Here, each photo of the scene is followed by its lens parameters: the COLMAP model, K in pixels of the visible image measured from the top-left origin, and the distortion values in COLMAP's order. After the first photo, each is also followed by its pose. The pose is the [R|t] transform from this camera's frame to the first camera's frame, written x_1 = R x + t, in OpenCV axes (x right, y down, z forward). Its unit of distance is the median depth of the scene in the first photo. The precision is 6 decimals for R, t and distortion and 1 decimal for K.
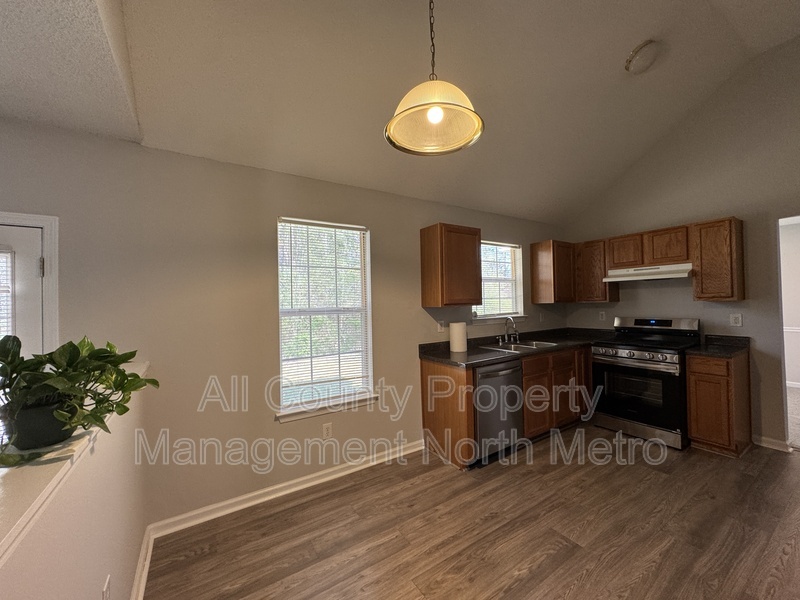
lens RADIAL K [[319.5, 0, 400.0], [0, 319.5, 300.0], [0, 0, 1]] dist [-0.001584, 0.000375]
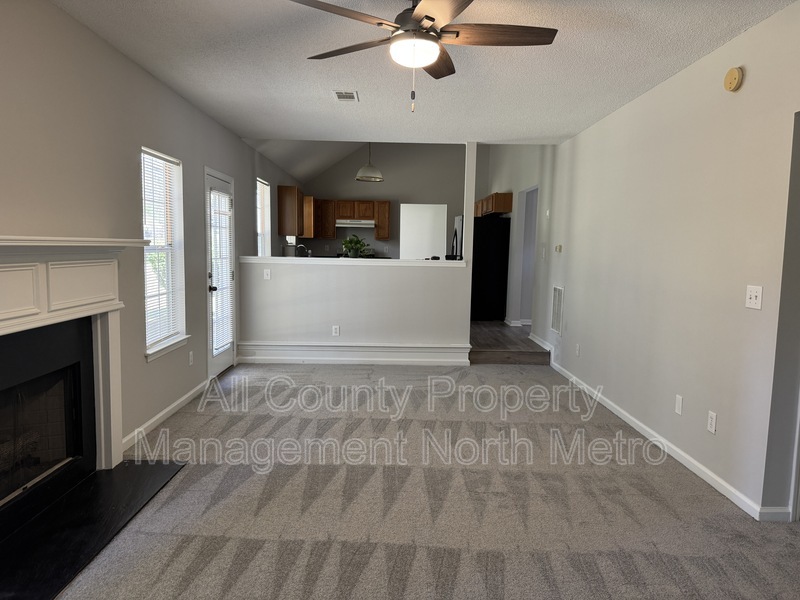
lens RADIAL K [[560.5, 0, 400.0], [0, 560.5, 300.0], [0, 0, 1]] dist [0.117420, -0.194431]
pose [[0.534234, -0.049145, 0.843907, -1.930410], [-0.032544, 0.996373, 0.078626, 0.096106], [-0.844710, -0.069469, 0.530696, -1.000384]]
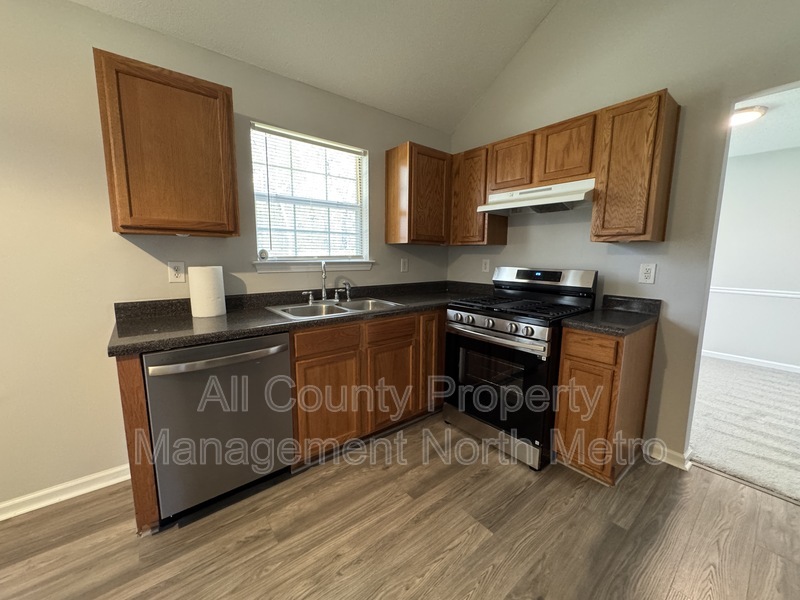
lens RADIAL K [[319.5, 0, 400.0], [0, 319.5, 300.0], [0, 0, 1]] dist [-0.001584, 0.000375]
pose [[0.993886, 0.016137, 0.109225, 0.466669], [-0.032291, 0.988490, 0.147797, 0.034846], [-0.105583, -0.150420, 0.982968, 0.392861]]
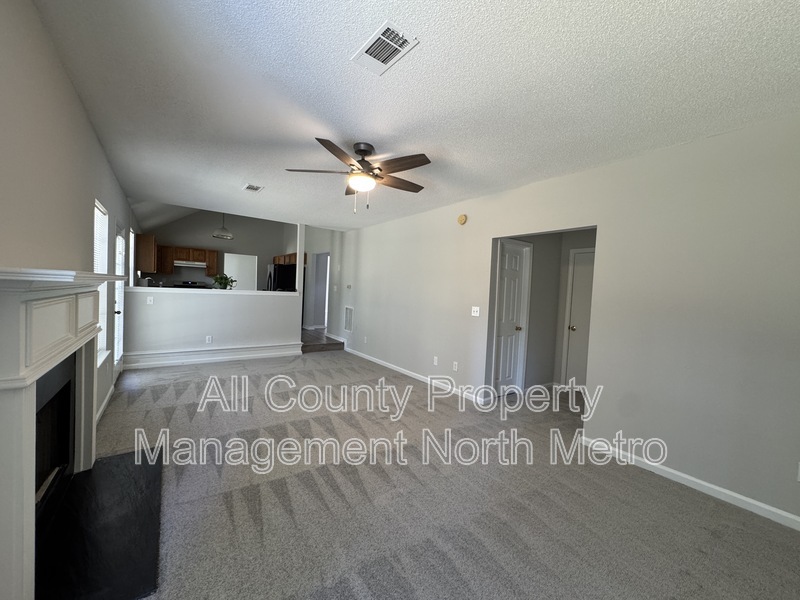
lens RADIAL K [[319.5, 0, 400.0], [0, 319.5, 300.0], [0, 0, 1]] dist [-0.001584, 0.000375]
pose [[-0.060739, -0.014713, 0.998045, -2.076278], [-0.049091, 0.998725, 0.011735, 0.099932], [-0.996946, -0.048282, -0.061383, -0.601298]]
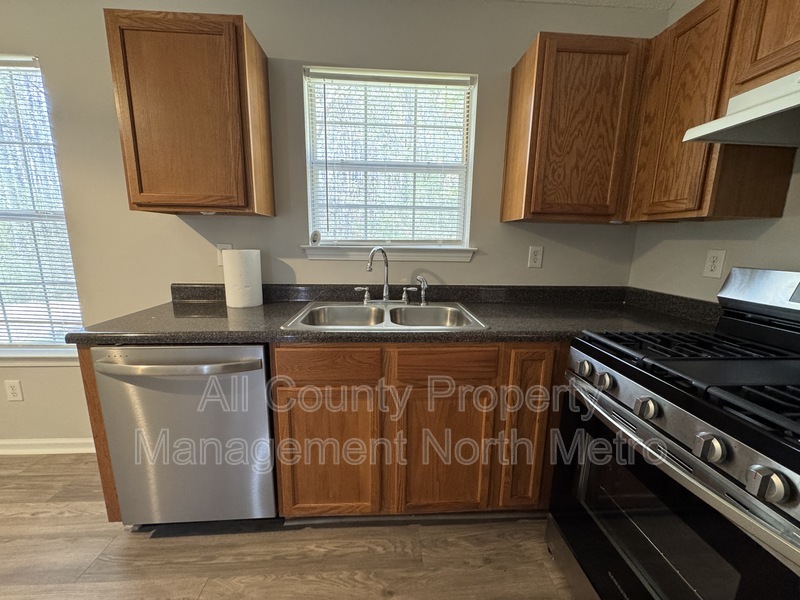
lens RADIAL K [[319.5, 0, 400.0], [0, 319.5, 300.0], [0, 0, 1]] dist [-0.001584, 0.000375]
pose [[0.868250, 0.127807, -0.479382, 0.649347], [-0.031843, 0.978613, 0.203233, 0.038801], [0.495104, -0.161192, 0.853750, 0.683852]]
